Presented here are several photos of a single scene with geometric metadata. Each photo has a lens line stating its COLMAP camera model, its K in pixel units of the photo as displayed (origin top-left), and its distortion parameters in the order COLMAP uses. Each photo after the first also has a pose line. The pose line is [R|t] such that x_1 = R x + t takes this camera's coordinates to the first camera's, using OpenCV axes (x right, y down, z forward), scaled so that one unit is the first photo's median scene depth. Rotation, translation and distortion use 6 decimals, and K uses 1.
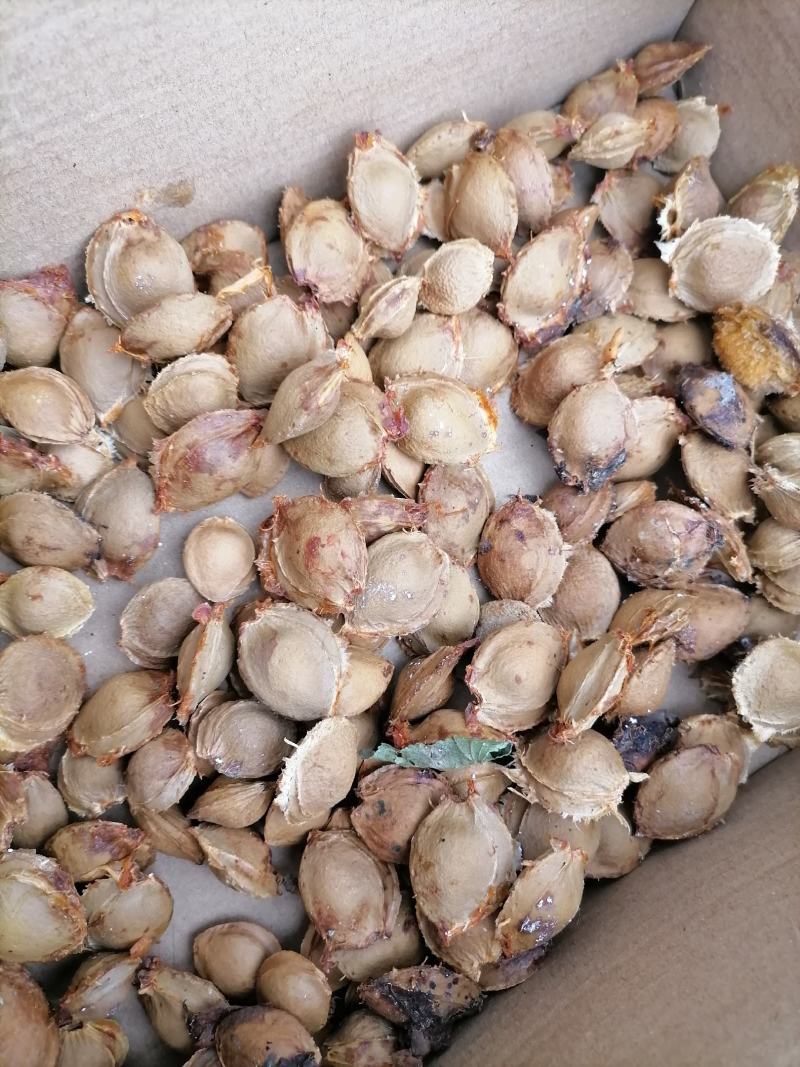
lens RADIAL K [[840.5, 0, 393.5], [0, 840.5, 526.6], [0, 0, 1]] dist [-0.002883, -0.008203]
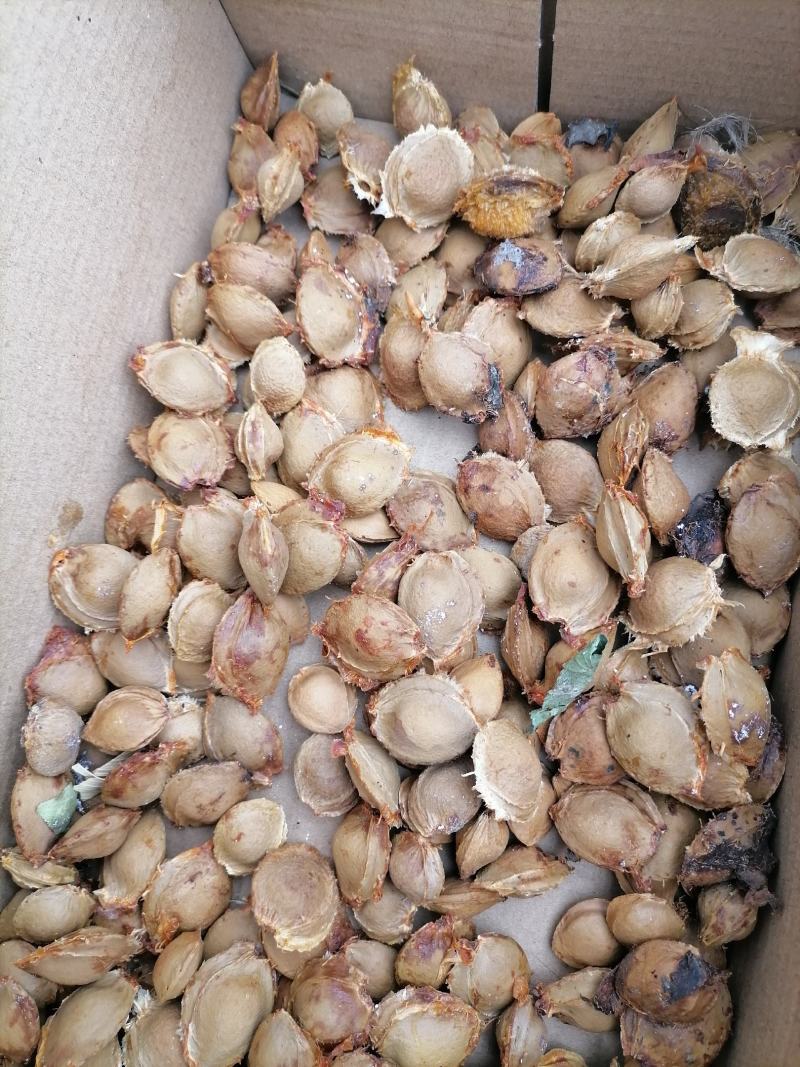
lens RADIAL K [[845.3, 0, 406.3], [0, 845.3, 510.3], [0, 0, 1]] dist [0.001548, -0.009044]
pose [[0.656867, -0.743617, -0.124733, 0.201602], [0.742774, 0.666614, -0.062548, 0.023443], [0.129661, -0.051563, 0.990217, -0.113142]]
